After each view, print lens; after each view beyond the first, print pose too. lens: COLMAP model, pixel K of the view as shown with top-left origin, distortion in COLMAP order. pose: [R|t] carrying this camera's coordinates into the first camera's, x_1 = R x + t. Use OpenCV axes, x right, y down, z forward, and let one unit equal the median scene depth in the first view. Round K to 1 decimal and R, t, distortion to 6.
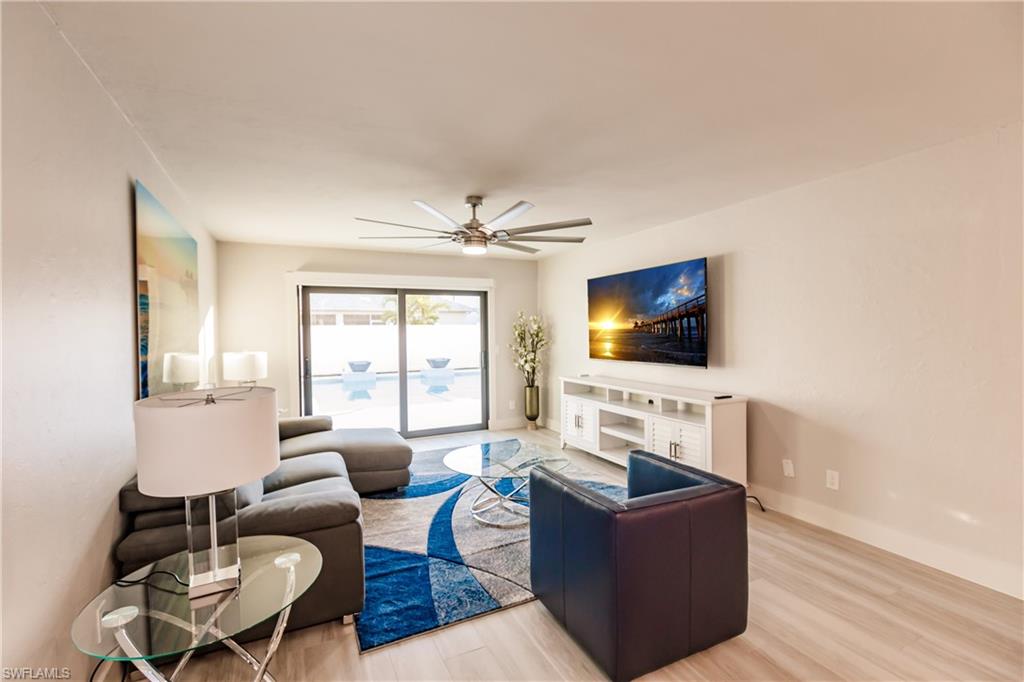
lens RADIAL K [[457.6, 0, 505.9], [0, 457.6, 335.4], [0, 0, 1]] dist [0.002643, -0.001304]
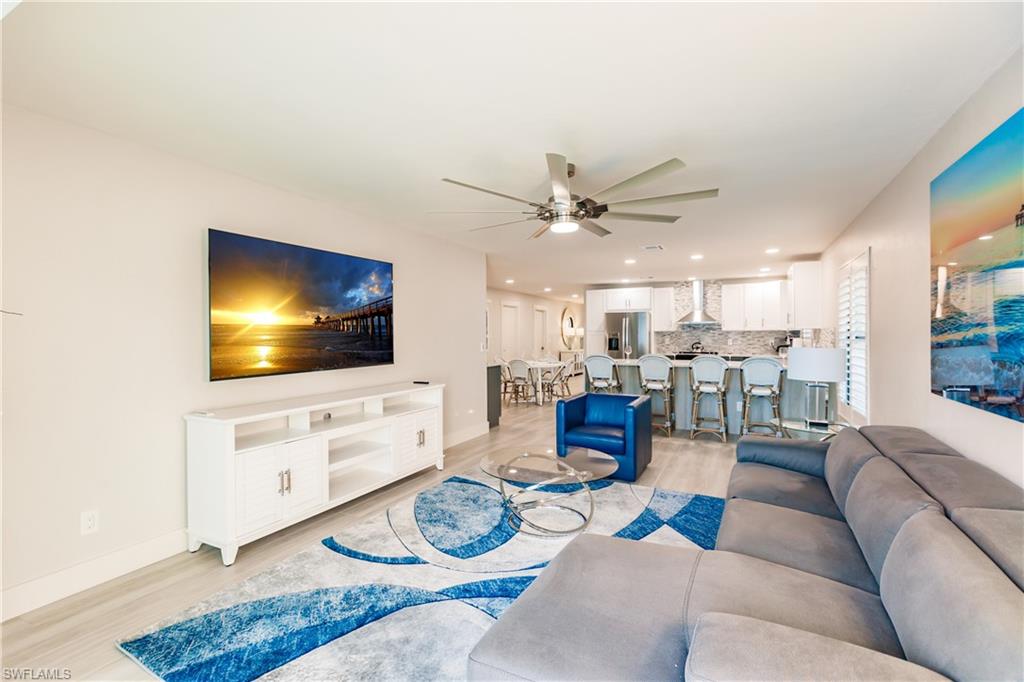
lens RADIAL K [[457.6, 0, 502.4], [0, 457.6, 336.0], [0, 0, 1]] dist [0.002643, -0.001304]
pose [[-0.595210, 0.012285, 0.803476, -0.550129], [0.021702, 0.999764, 0.000790, 0.010161], [-0.803277, 0.017908, -0.595337, 1.297156]]
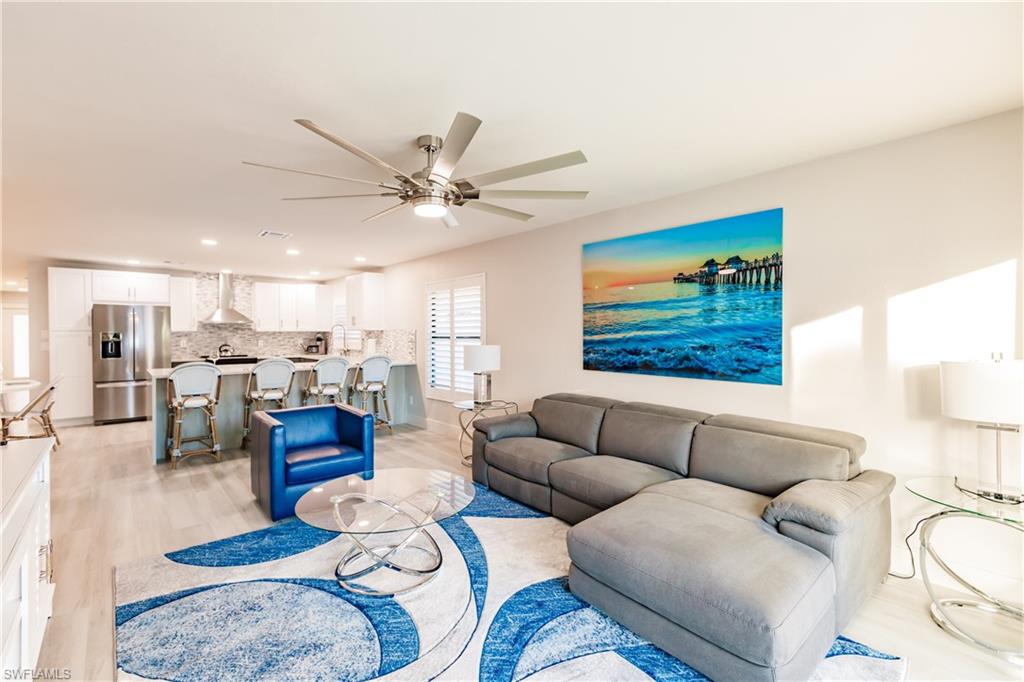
lens RADIAL K [[457.6, 0, 511.7], [0, 457.6, 335.4], [0, 0, 1]] dist [0.002643, -0.001304]
pose [[-0.962937, 0.016811, -0.269202, 0.004913], [0.011564, 0.999711, 0.021066, -0.001114], [0.269478, 0.017172, -0.962853, 1.409406]]
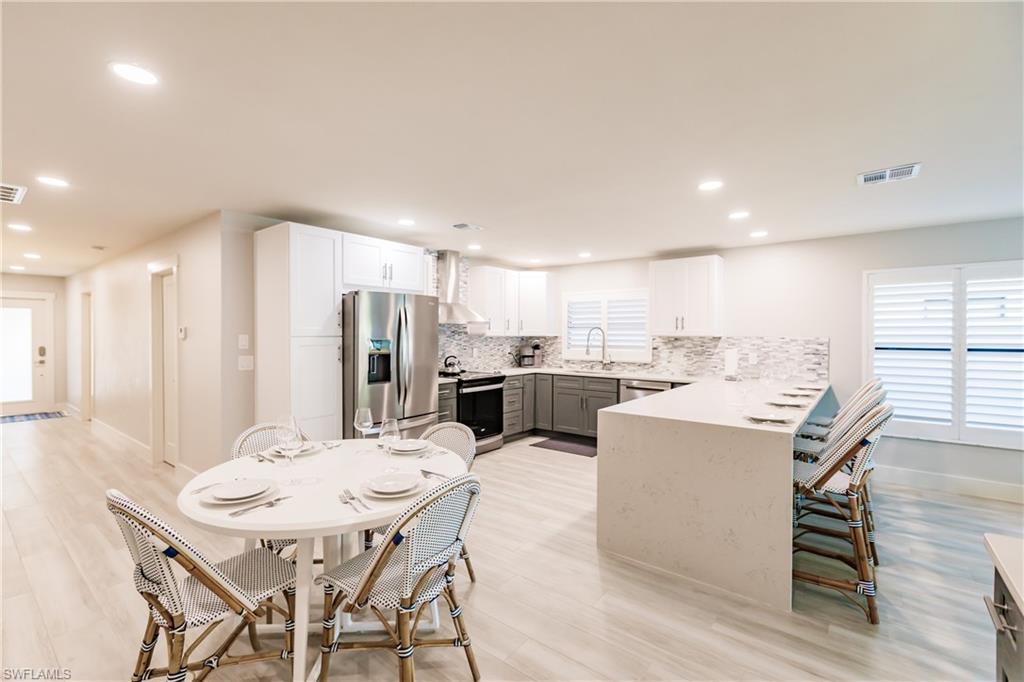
lens RADIAL K [[457.6, 0, 507.5], [0, 457.6, 334.3], [0, 0, 1]] dist [0.002643, -0.001304]
pose [[-0.897340, 0.010305, -0.441220, 1.047453], [0.002420, 0.999827, 0.018431, -0.019712], [0.441333, 0.015471, -0.897210, 0.499674]]
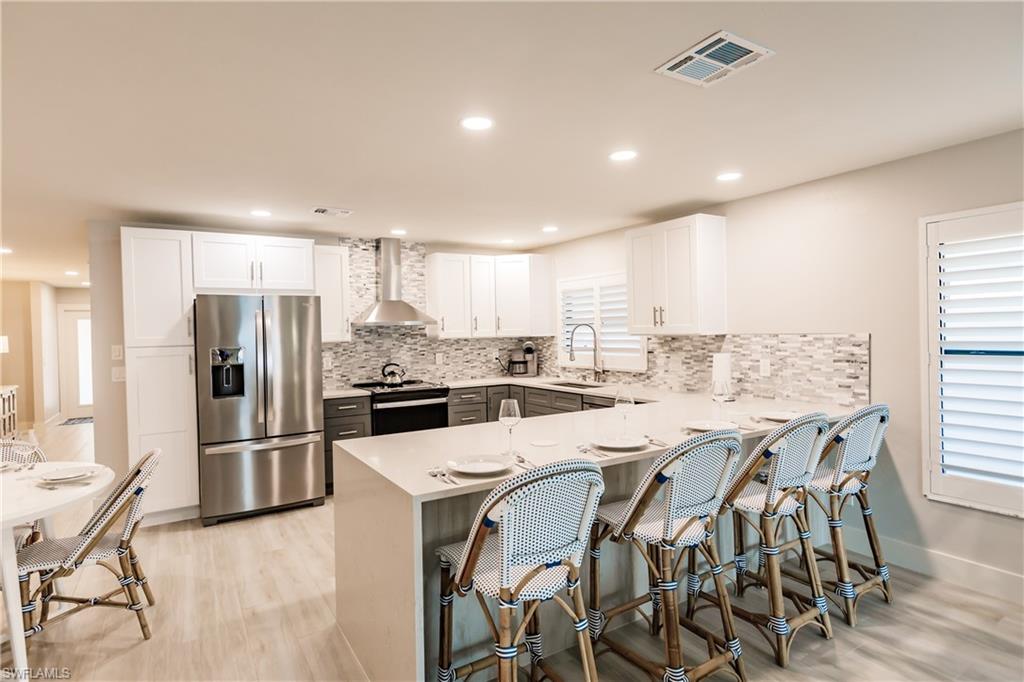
lens RADIAL K [[543.9, 0, 508.4], [0, 543.9, 336.7], [0, 0, 1]] dist [0.005411, -0.008216]
pose [[-0.993954, 0.034158, -0.104344, 0.487516], [0.031775, 0.999197, 0.024416, -0.021492], [0.105094, 0.020953, -0.994242, 0.578660]]
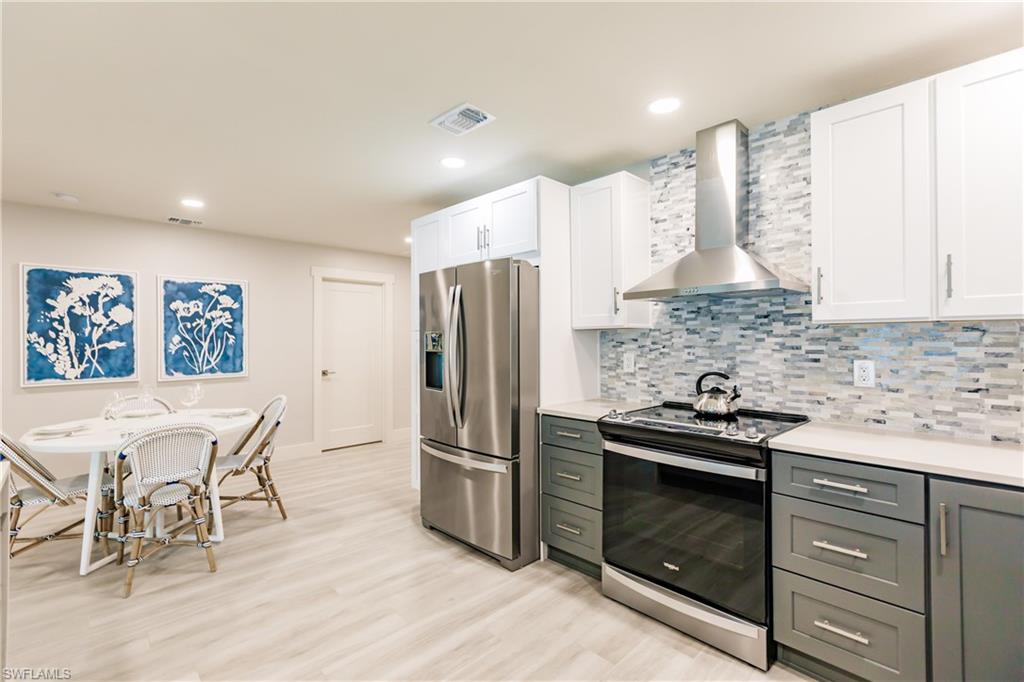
lens RADIAL K [[457.6, 0, 503.1], [0, 457.6, 337.7], [0, 0, 1]] dist [0.002643, -0.001304]
pose [[-0.307329, 0.017964, 0.951434, 0.185597], [0.017981, 0.999753, -0.013068, 0.024867], [-0.951433, 0.013092, -0.307576, -0.301589]]
